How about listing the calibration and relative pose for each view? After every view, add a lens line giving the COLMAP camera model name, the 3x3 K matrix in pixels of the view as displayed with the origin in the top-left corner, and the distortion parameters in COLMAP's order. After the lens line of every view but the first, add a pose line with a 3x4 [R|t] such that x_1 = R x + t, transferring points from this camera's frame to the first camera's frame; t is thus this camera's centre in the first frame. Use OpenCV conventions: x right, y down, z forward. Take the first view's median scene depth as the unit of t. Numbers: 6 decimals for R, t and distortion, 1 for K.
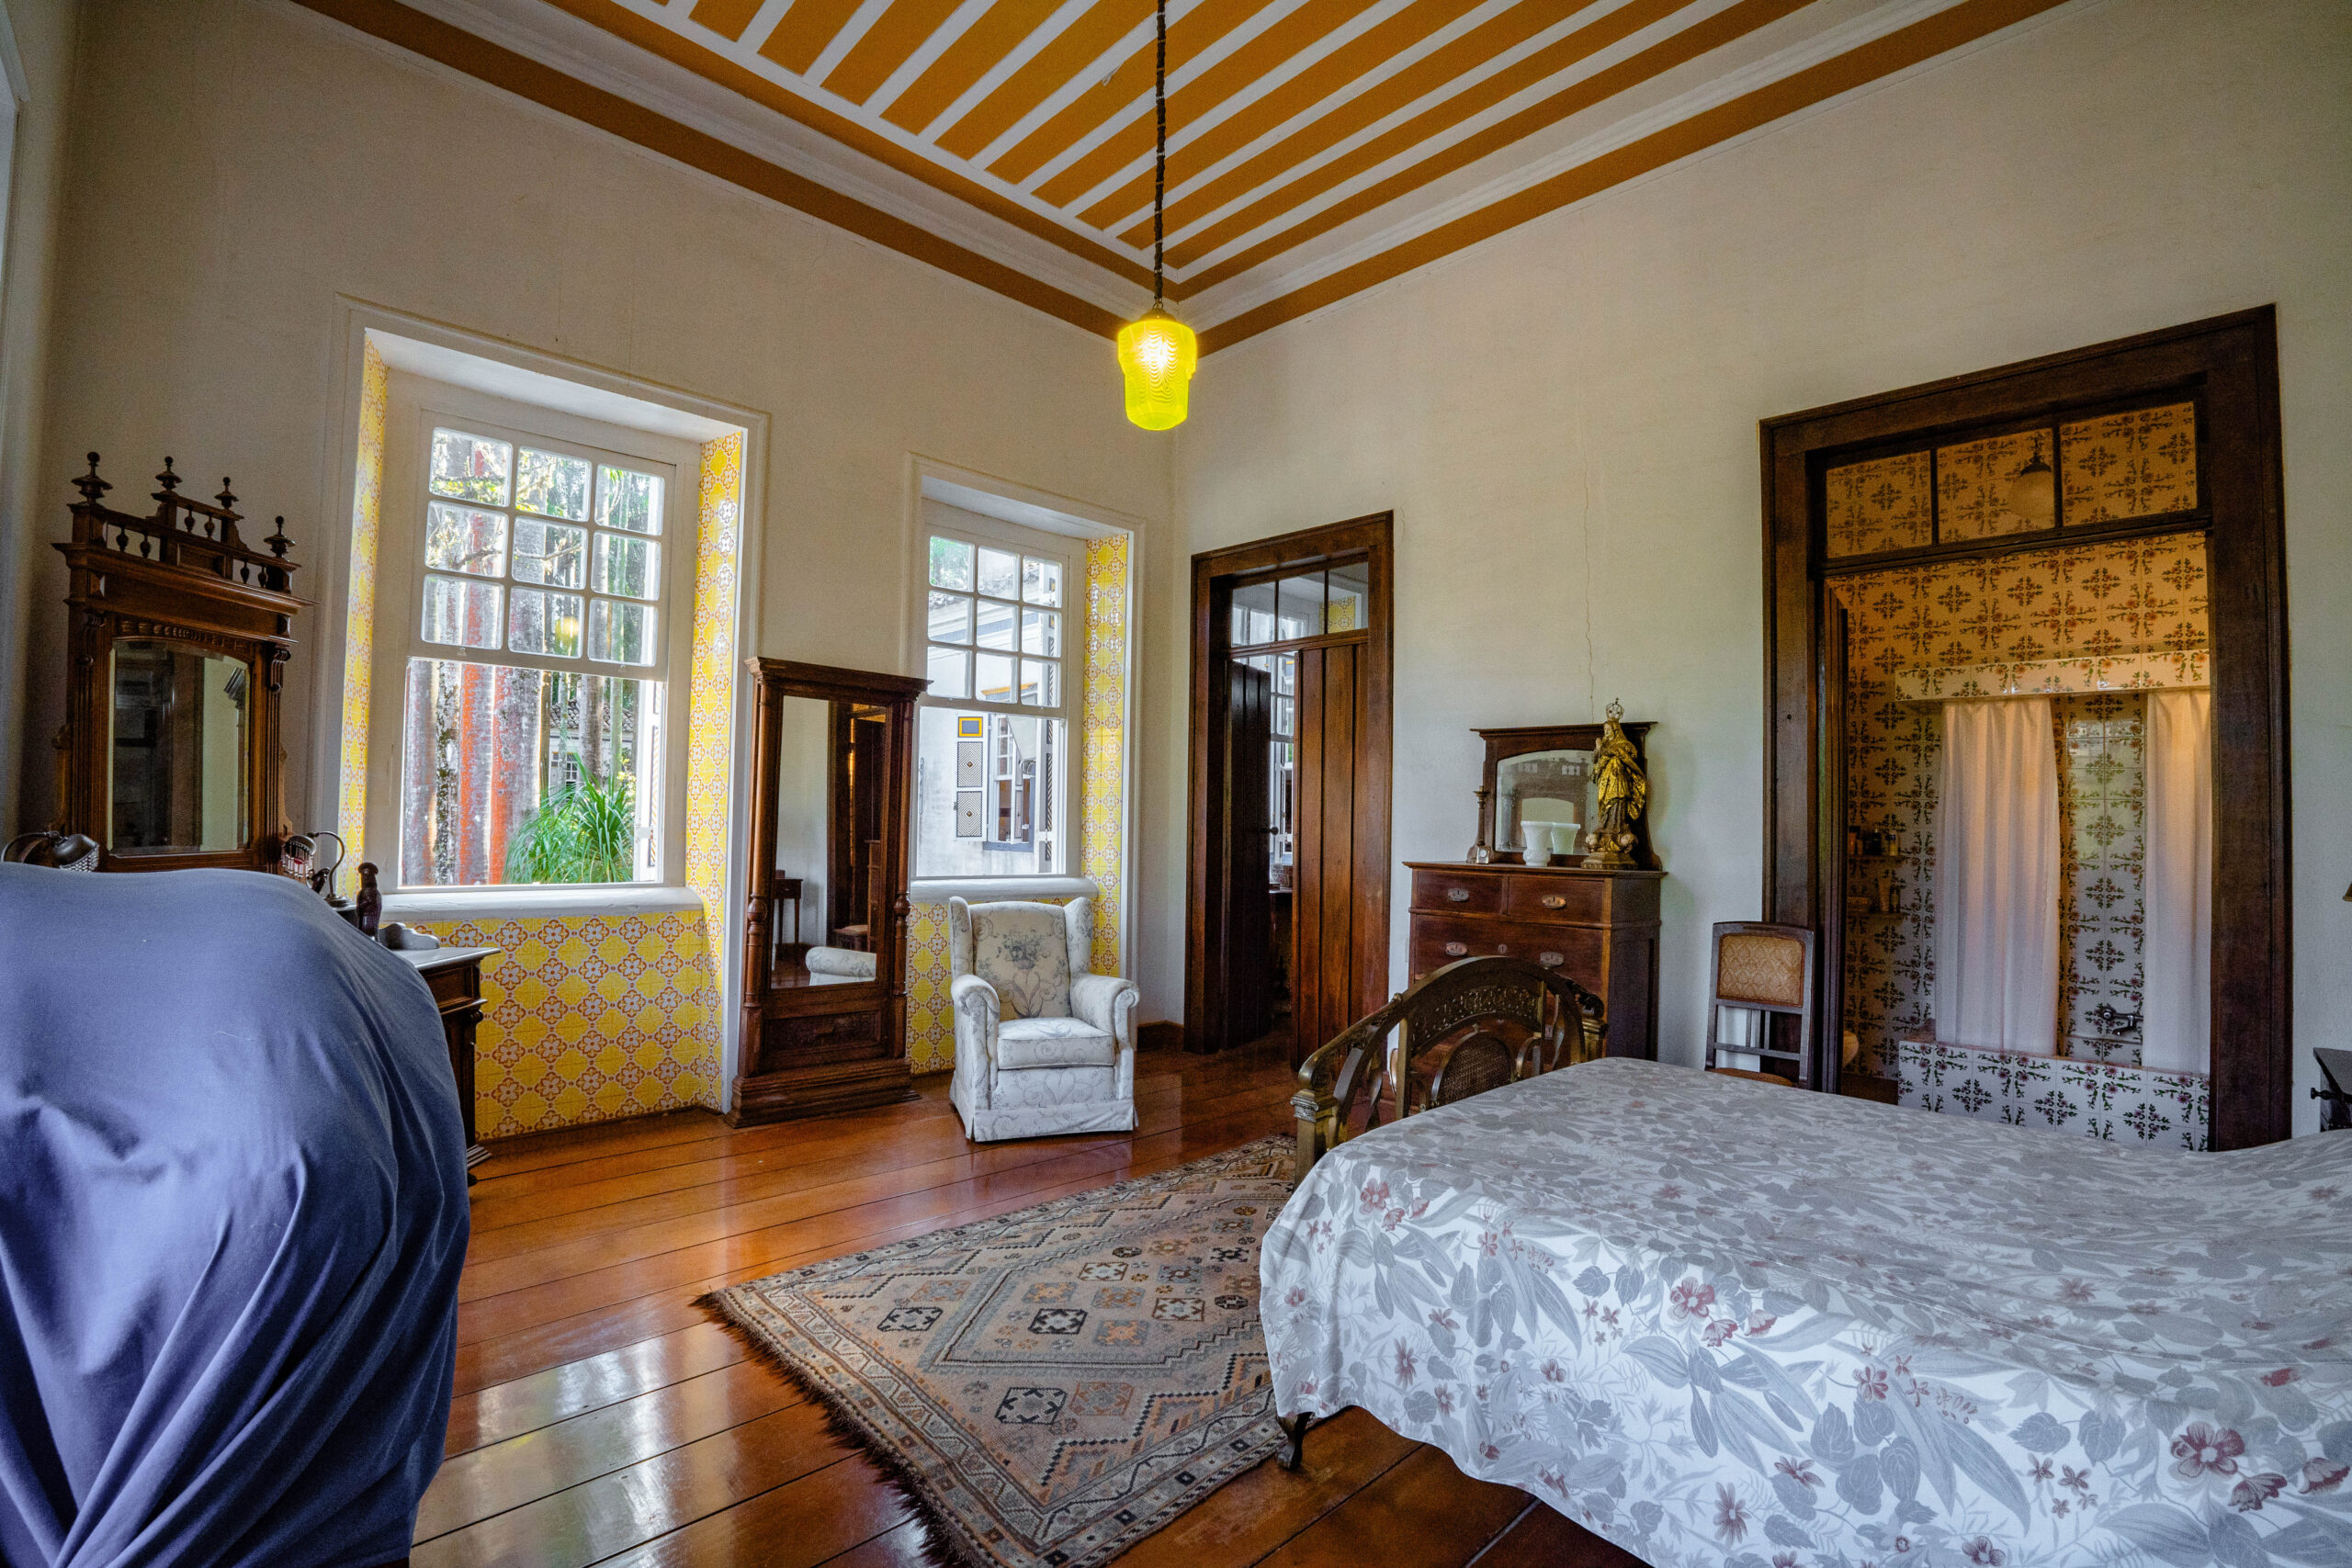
lens RADIAL K [[1030.6, 0, 1171.5], [0, 1030.6, 791.7], [0, 0, 1]] dist [-0.072543, 0.019399]
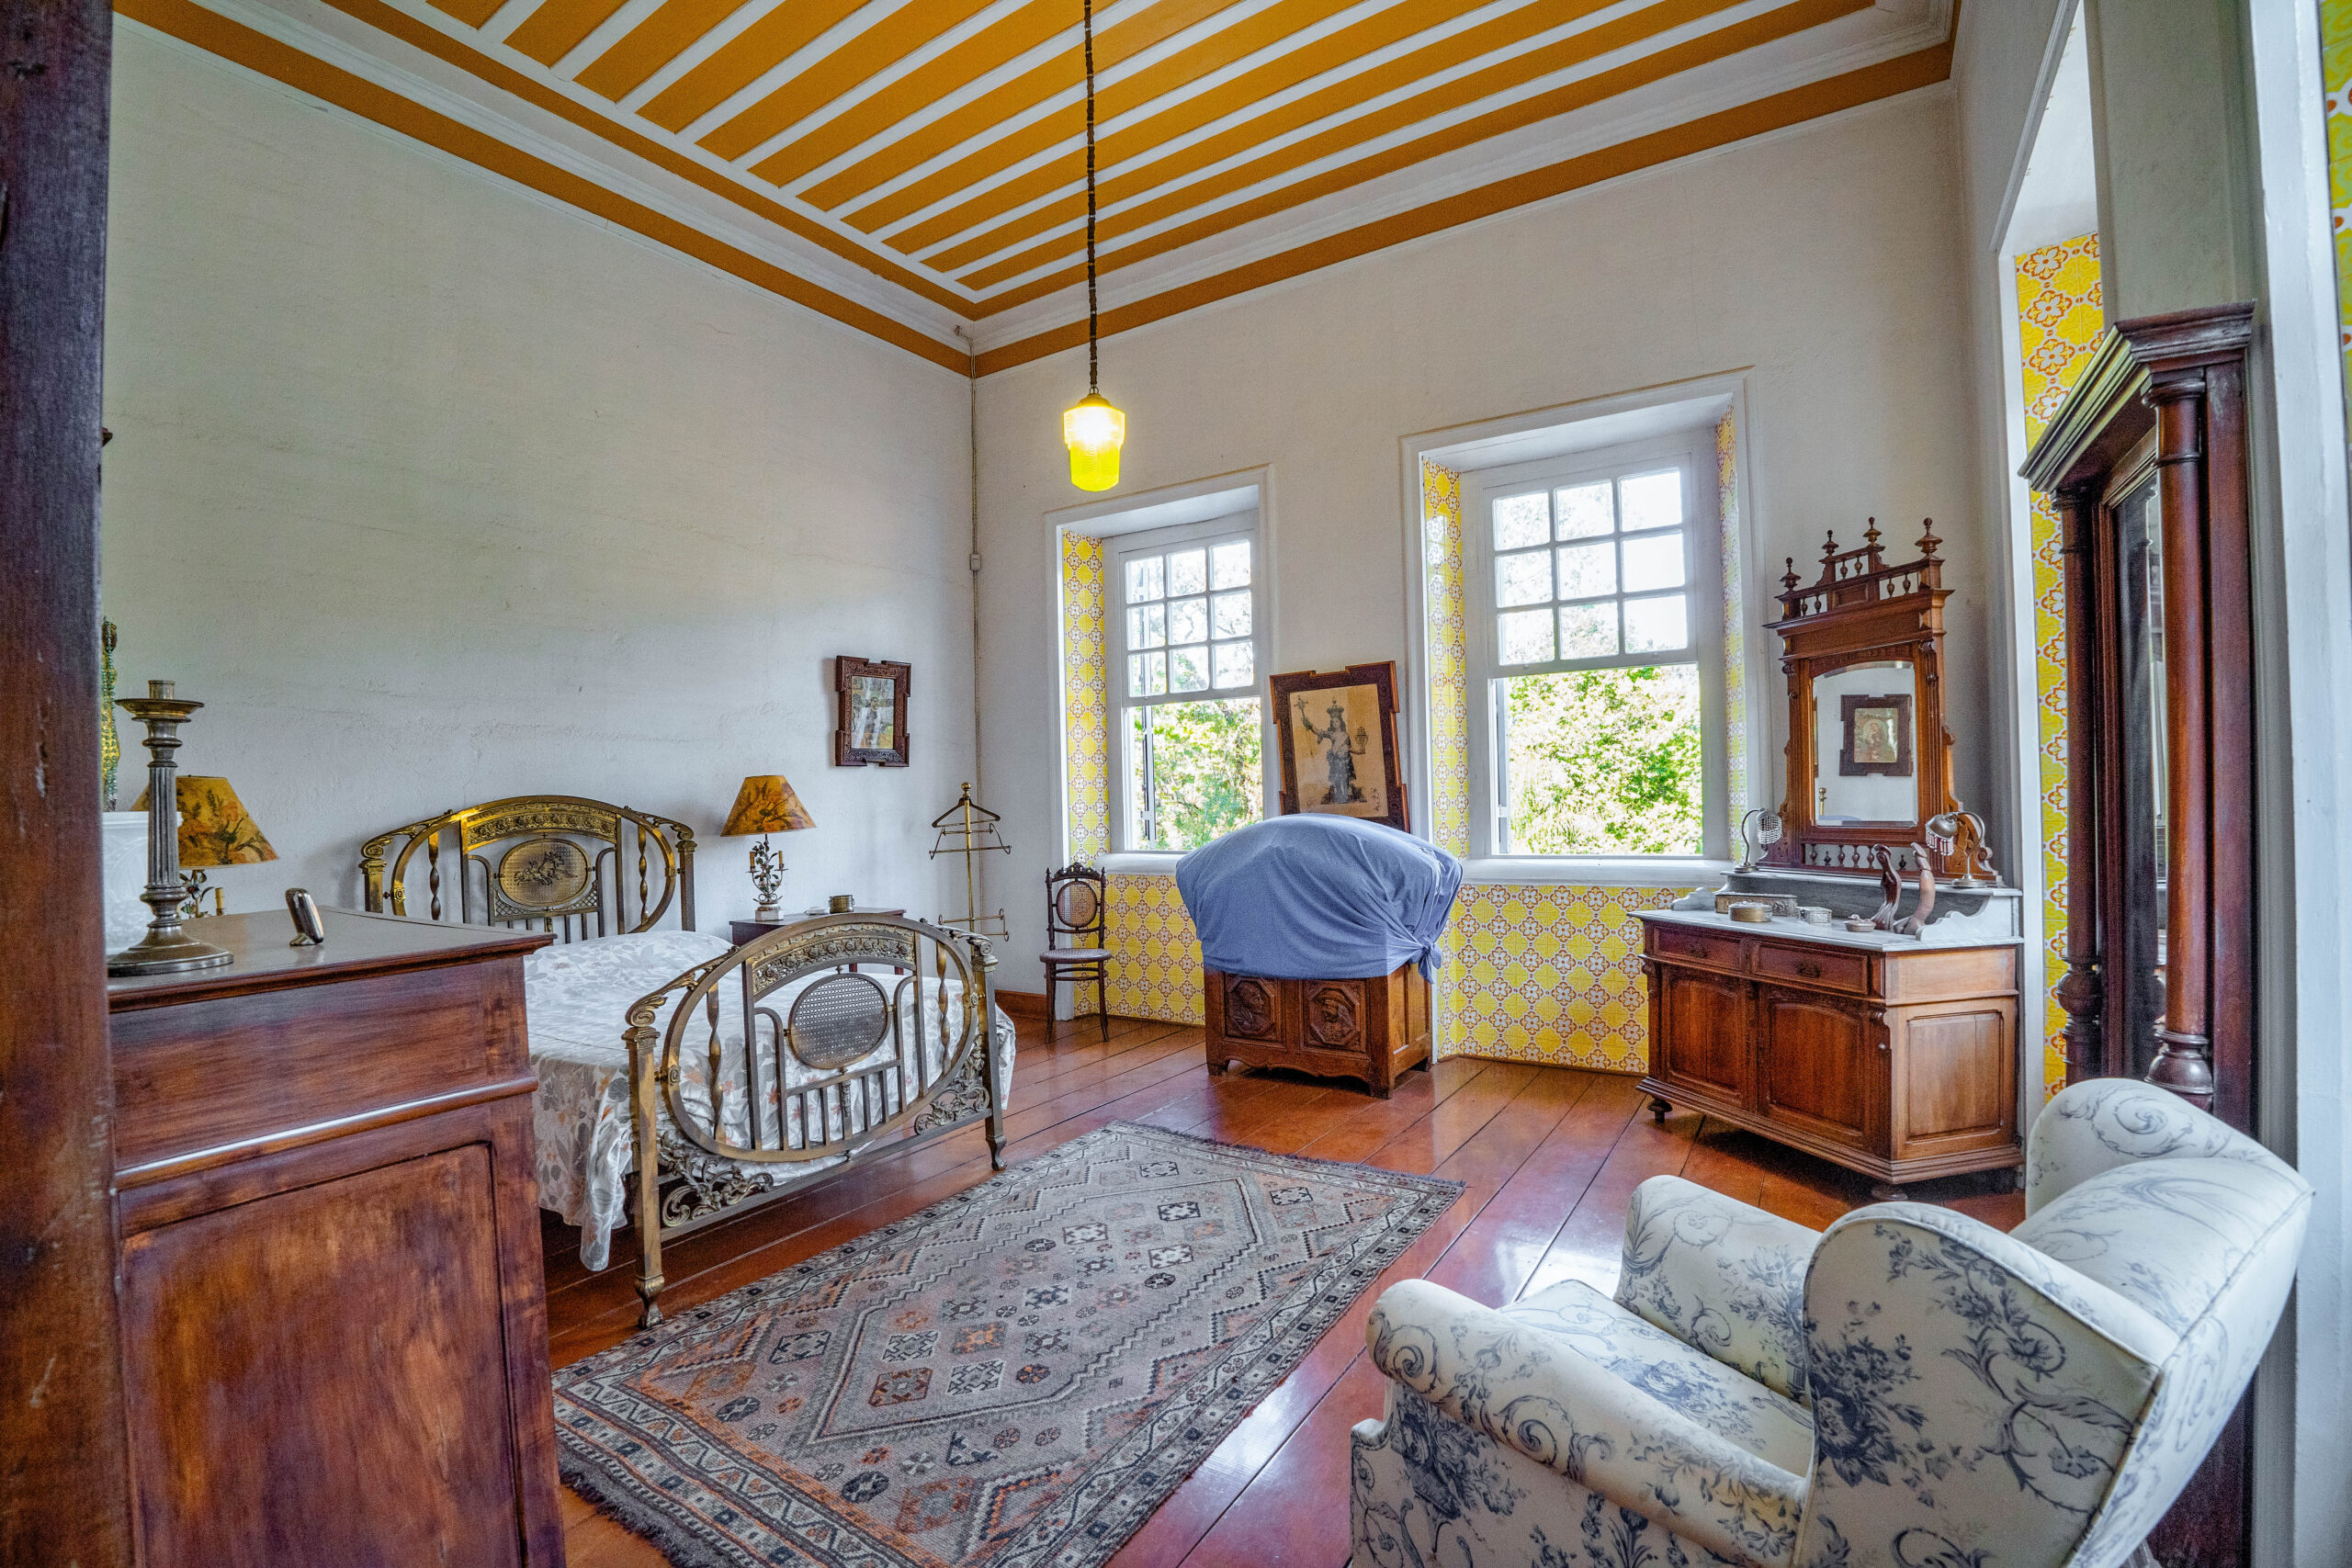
lens RADIAL K [[1038.7, 0, 1146.8], [0, 1038.7, 781.1], [0, 0, 1]] dist [-0.030696, -0.000077]
pose [[-0.979513, -0.000888, -0.201381, 0.159174], [0.007731, 0.999087, -0.042009, 0.048060], [0.201235, -0.042705, -0.978612, 1.986056]]
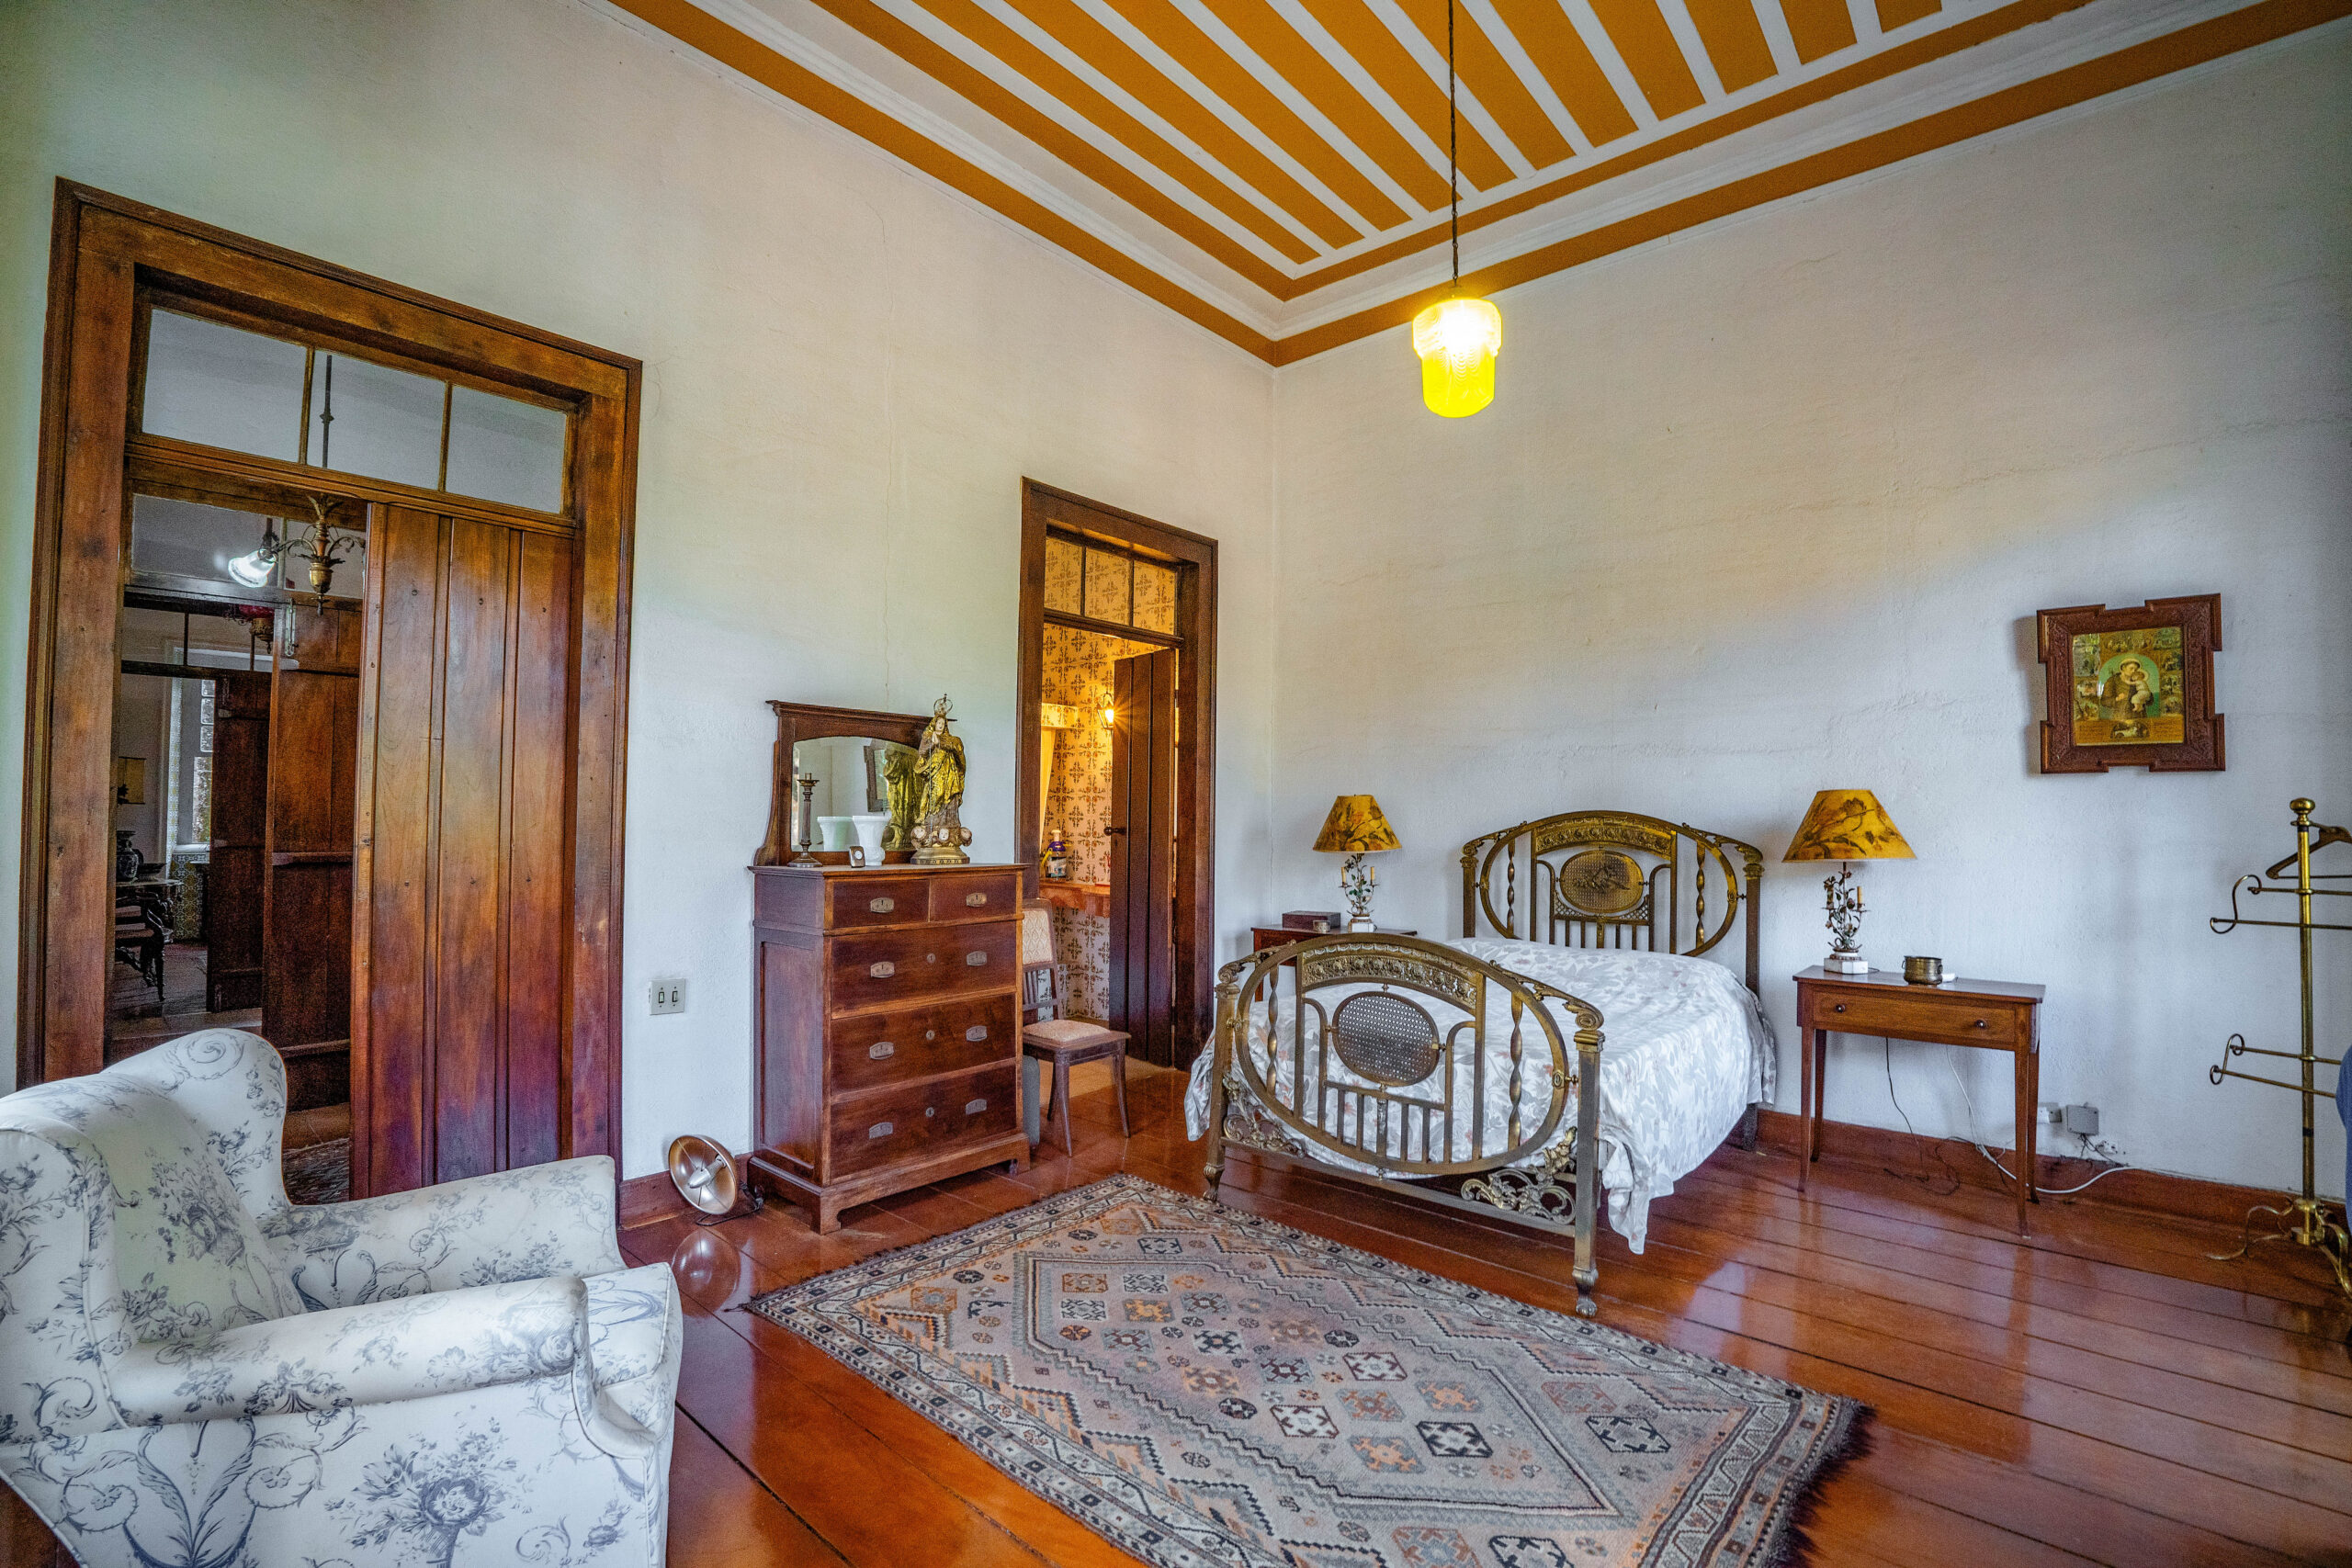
lens RADIAL K [[1030.6, 0, 1171.5], [0, 1030.6, 791.7], [0, 0, 1]] dist [-0.072543, 0.019399]
pose [[-0.075768, 0.006990, 0.997101, -0.807716], [-0.035778, 0.999312, -0.009724, 0.009652], [-0.996483, -0.036411, -0.075465, 1.160816]]
